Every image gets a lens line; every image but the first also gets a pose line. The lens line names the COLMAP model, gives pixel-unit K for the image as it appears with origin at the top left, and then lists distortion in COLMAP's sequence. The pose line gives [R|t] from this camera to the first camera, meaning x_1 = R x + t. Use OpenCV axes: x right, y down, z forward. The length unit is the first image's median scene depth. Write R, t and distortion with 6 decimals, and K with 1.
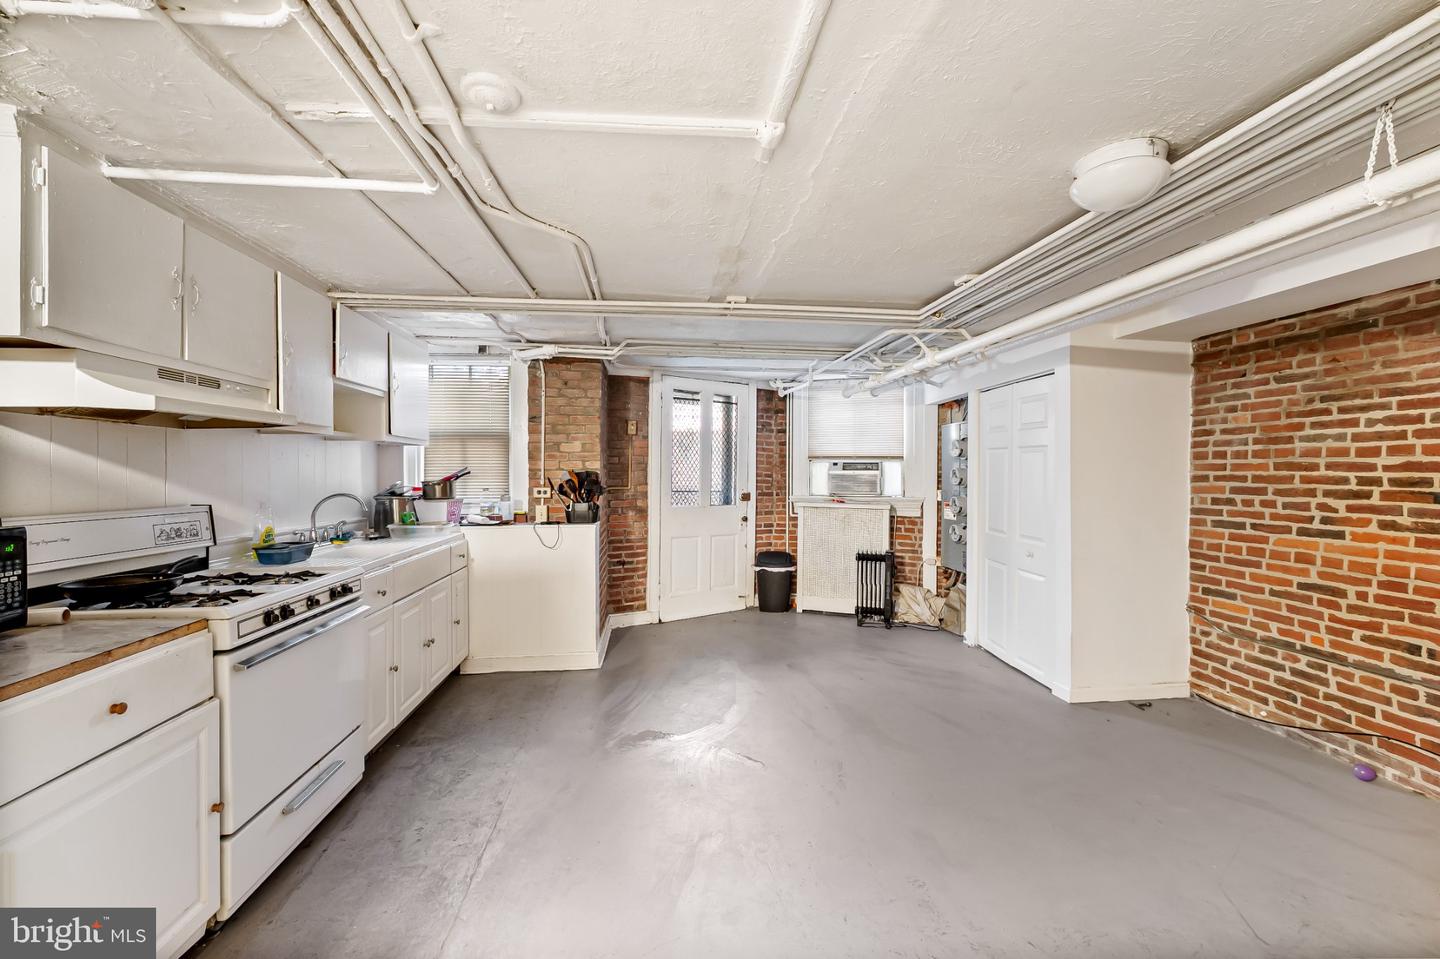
lens RADIAL K [[577.2, 0, 709.1], [0, 577.2, 481.4], [0, 0, 1]] dist [-0.004236, -0.000555]
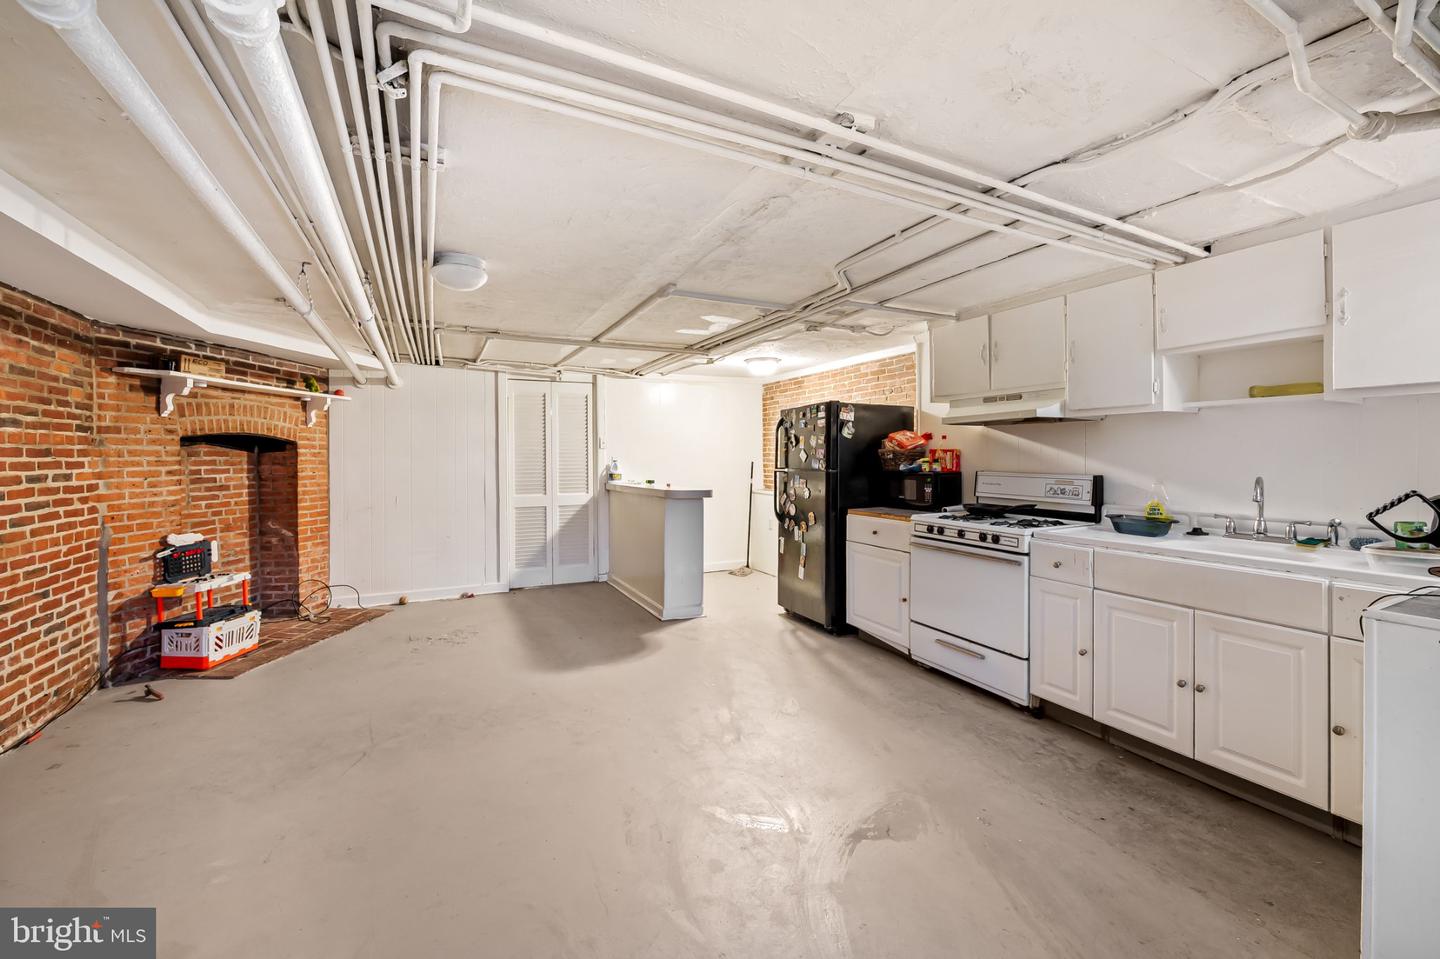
lens RADIAL K [[577.2, 0, 742.6], [0, 577.2, 456.8], [0, 0, 1]] dist [-0.004236, -0.000555]
pose [[-0.922063, 0.009506, -0.386924, 0.300777], [0.002154, 0.999809, 0.019431, -0.022455], [0.387035, 0.017083, -0.921907, 1.392503]]
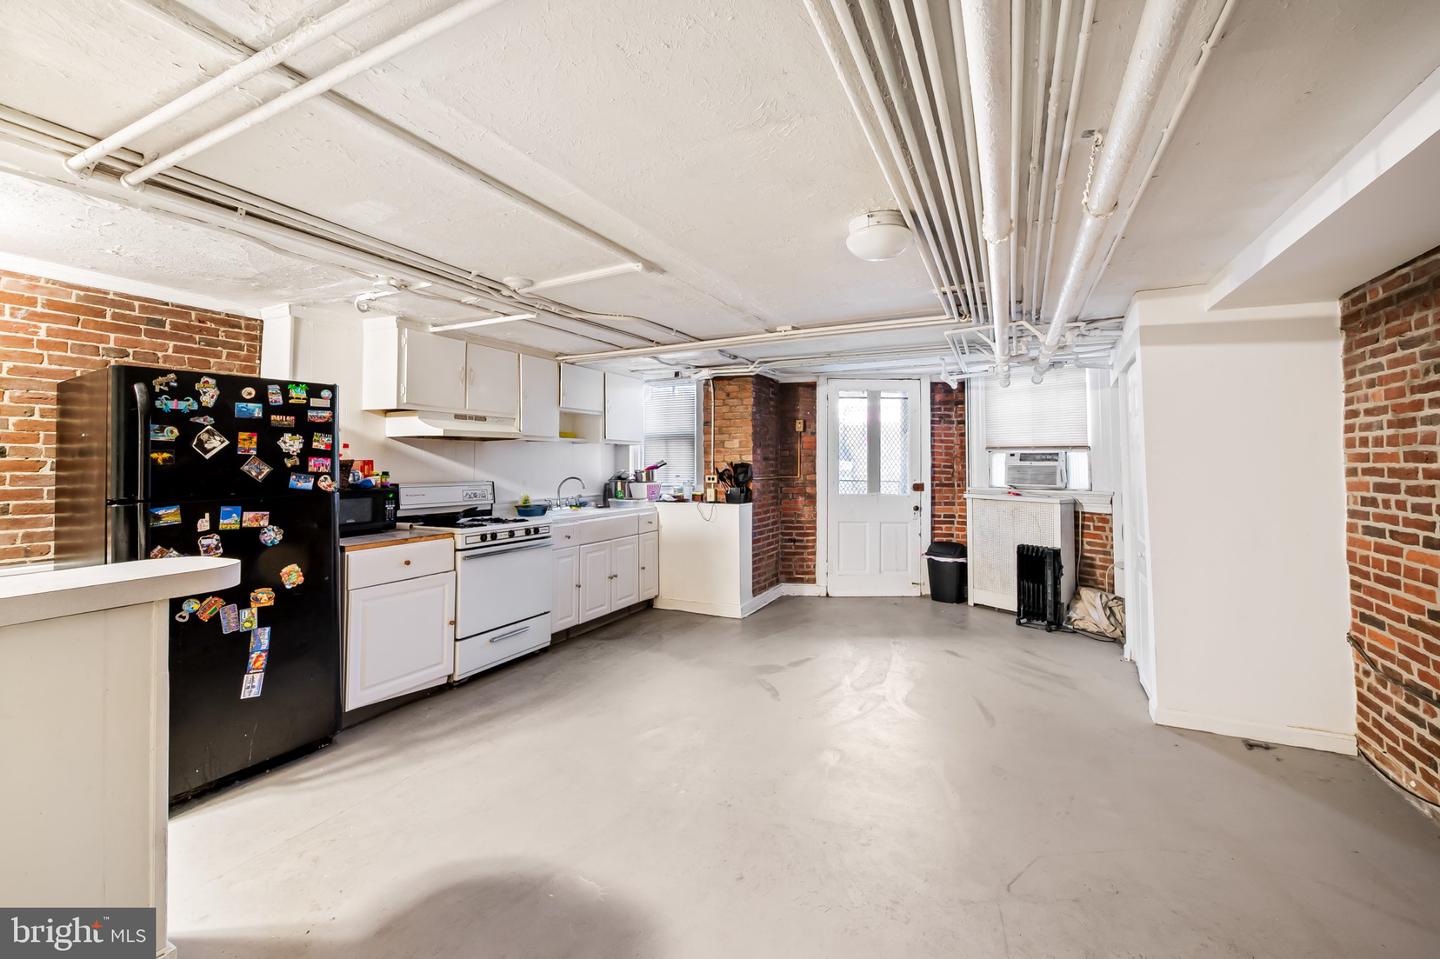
lens RADIAL K [[577.2, 0, 706.9], [0, 577.2, 448.7], [0, 0, 1]] dist [-0.004236, -0.000555]
pose [[0.835243, -0.013842, -0.549706, 0.539755], [-0.008099, 0.999265, -0.037468, -0.000331], [0.549821, 0.035747, 0.834517, -0.135872]]
